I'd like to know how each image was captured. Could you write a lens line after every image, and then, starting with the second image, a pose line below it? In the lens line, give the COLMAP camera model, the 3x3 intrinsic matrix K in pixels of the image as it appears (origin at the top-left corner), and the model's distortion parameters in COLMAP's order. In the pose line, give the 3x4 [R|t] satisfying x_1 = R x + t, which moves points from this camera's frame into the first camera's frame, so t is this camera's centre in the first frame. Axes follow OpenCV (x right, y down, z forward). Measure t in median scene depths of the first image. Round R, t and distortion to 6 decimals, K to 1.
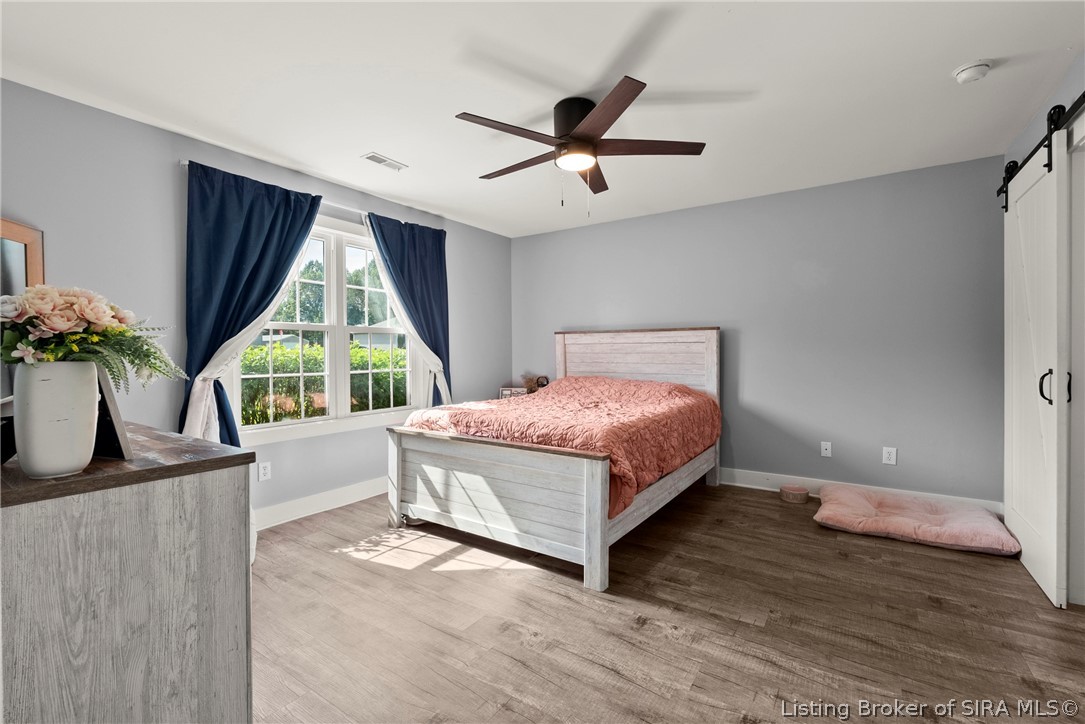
lens RADIAL K [[483.1, 0, 545.7], [0, 483.1, 359.6], [0, 0, 1]] dist [-0.005686, -0.000673]
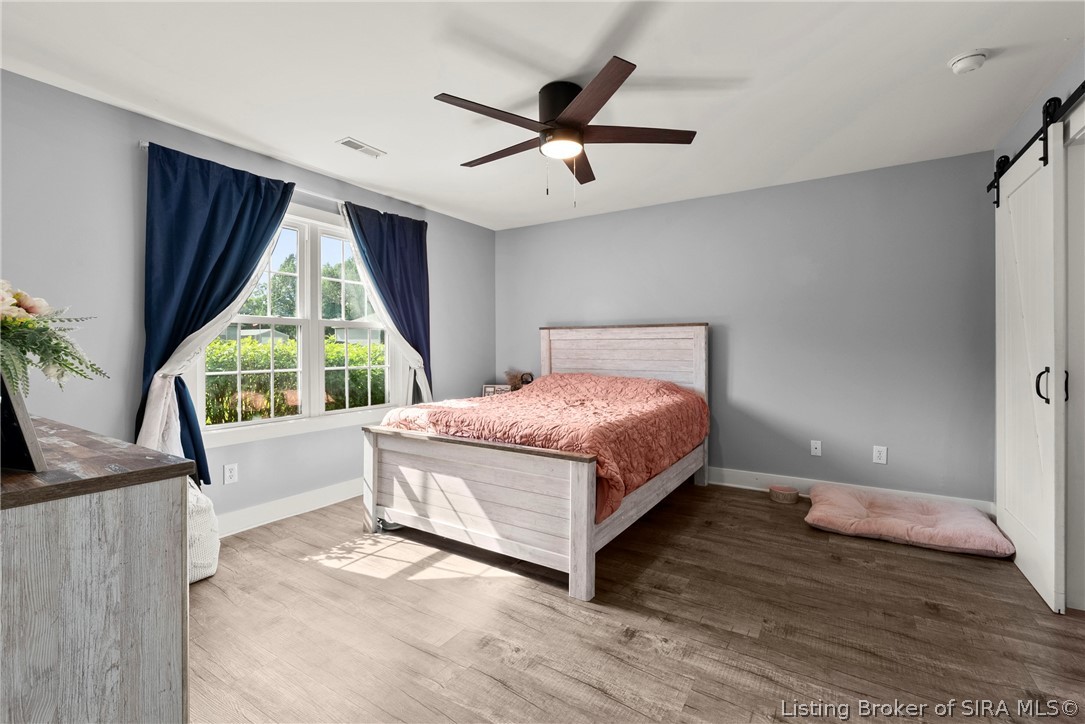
lens RADIAL K [[483.1, 0, 547.2], [0, 483.1, 352.7], [0, 0, 1]] dist [-0.005686, -0.000673]
pose [[0.999455, 0.002845, 0.032899, 0.003512], [-0.002655, 0.999980, -0.005797, -0.001078], [-0.032915, 0.005706, 0.999442, 0.046259]]
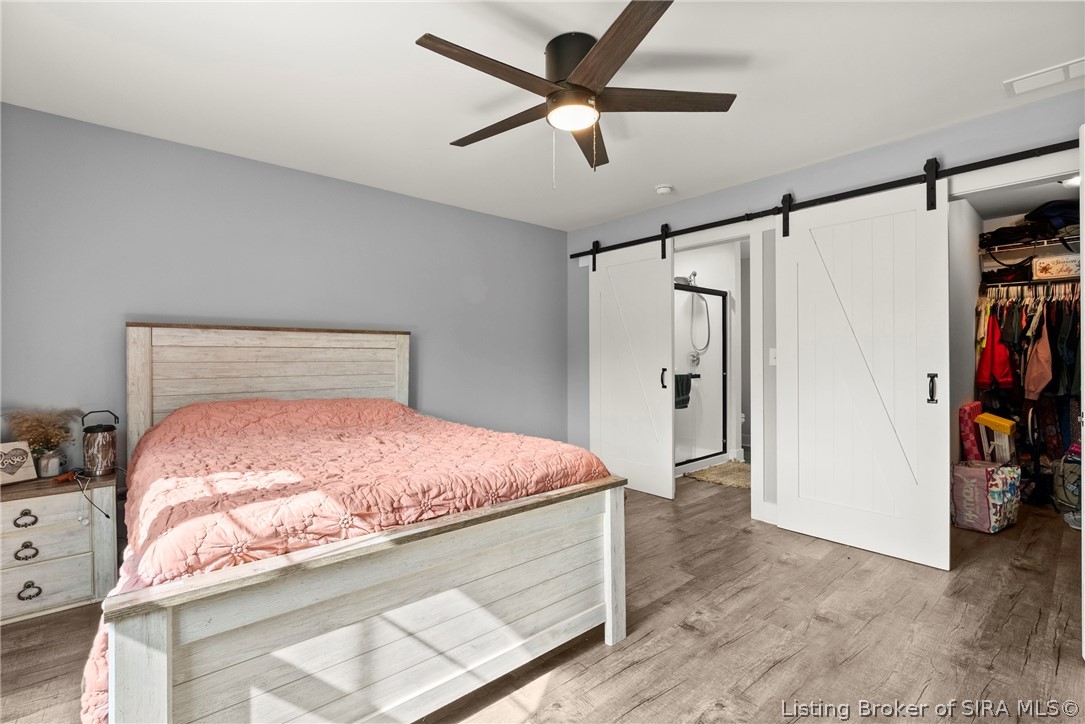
lens RADIAL K [[483.1, 0, 526.2], [0, 483.1, 358.6], [0, 0, 1]] dist [-0.005686, -0.000673]
pose [[0.267365, 0.001696, 0.963594, -0.670716], [0.017886, 0.999817, -0.006722, -0.012179], [-0.963429, 0.019032, 0.267286, 0.817547]]
